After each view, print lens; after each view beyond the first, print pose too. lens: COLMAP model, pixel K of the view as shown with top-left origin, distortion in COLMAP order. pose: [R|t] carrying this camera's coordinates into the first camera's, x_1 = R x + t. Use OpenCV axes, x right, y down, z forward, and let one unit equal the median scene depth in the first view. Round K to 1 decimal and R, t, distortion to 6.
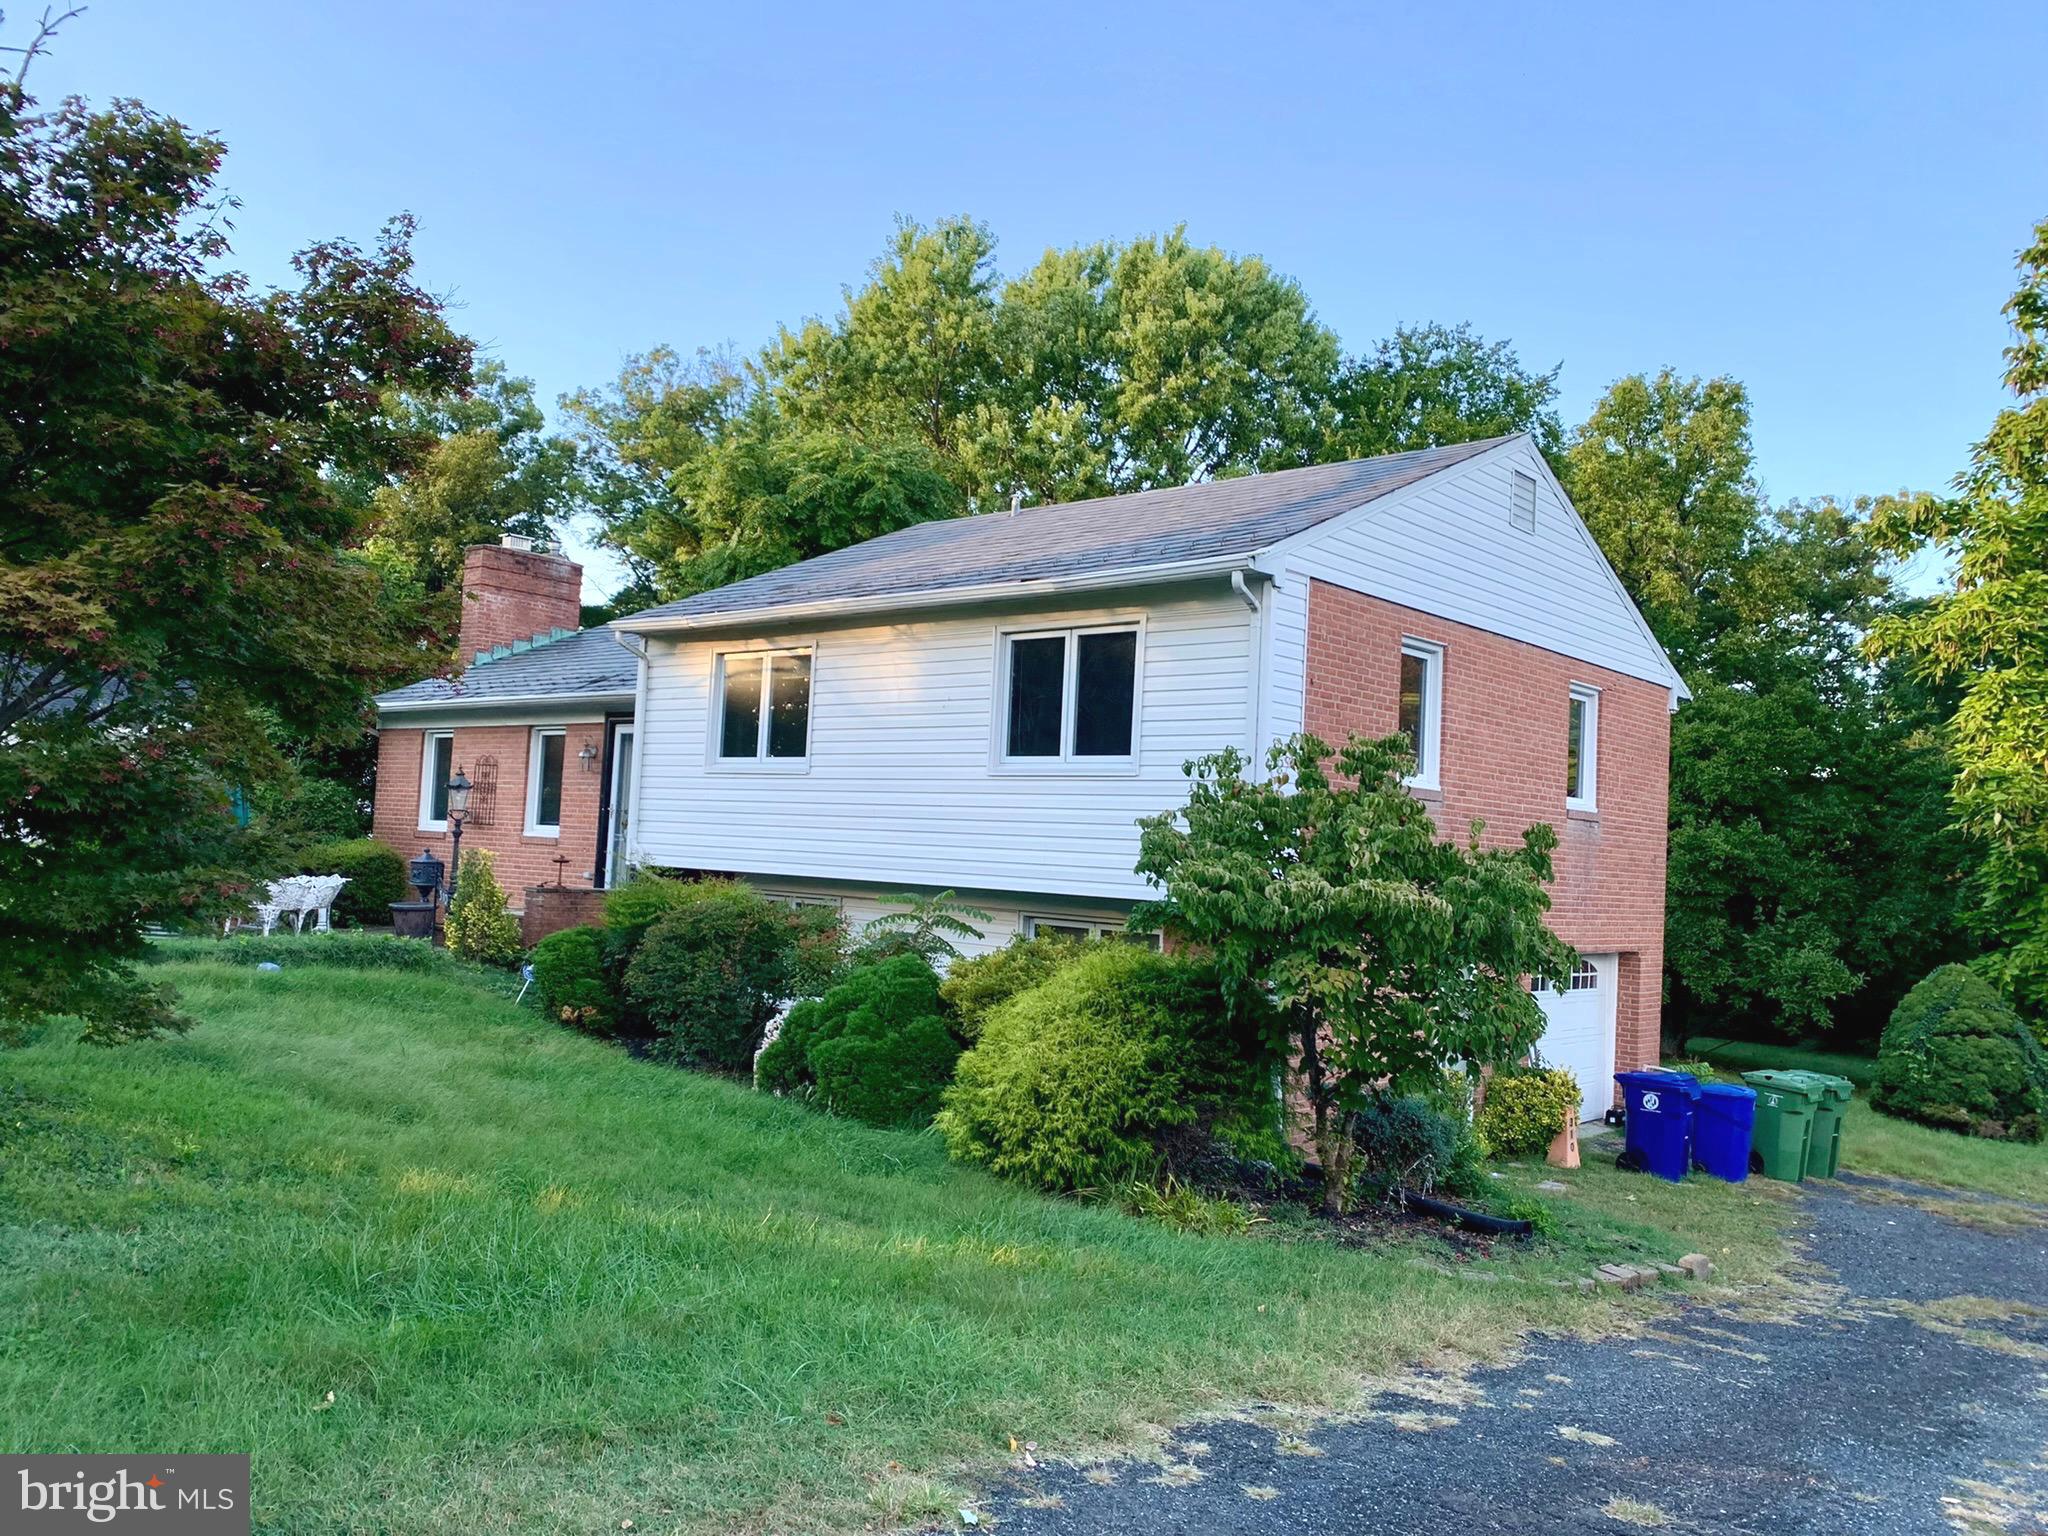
lens RADIAL K [[1578.1, 0, 1024.0], [0, 1578.1, 768.0], [0, 0, 1]] dist [0.002711, 0.001520]
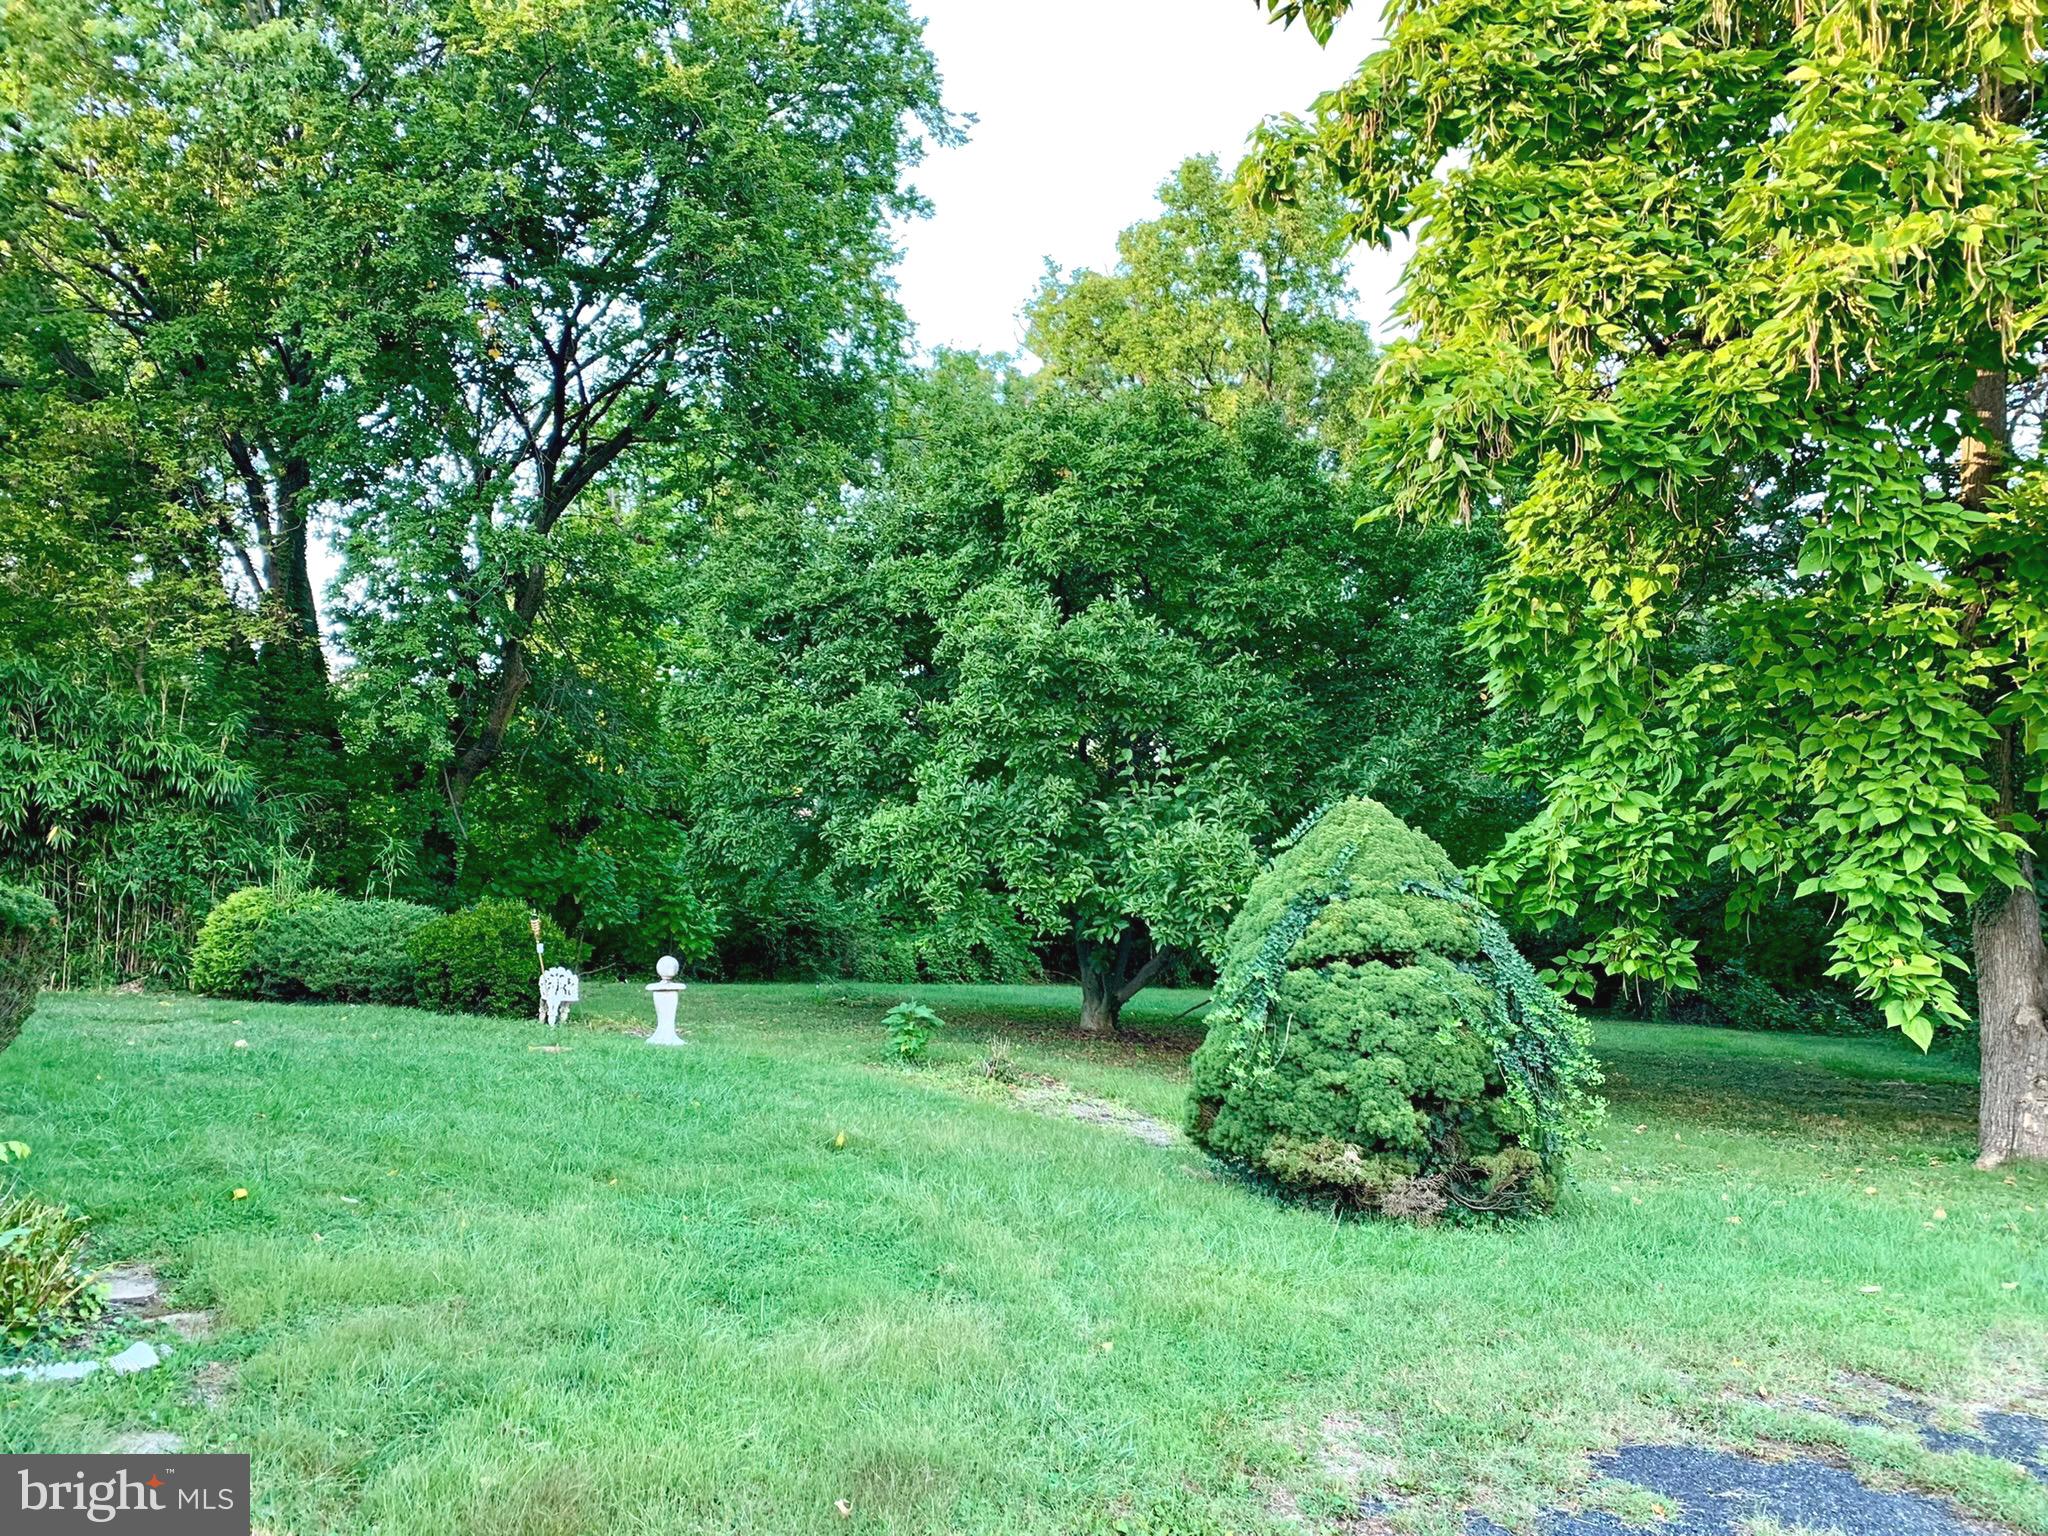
lens RADIAL K [[1568.3, 0, 1024.0], [0, 1568.3, 768.0], [0, 0, 1]] dist [0.036701, -0.001151]
pose [[0.988985, -0.044784, 0.141078, 0.353437], [0.043944, 0.998993, 0.009065, 0.086748], [-0.141341, -0.002766, 0.989957, 0.475679]]
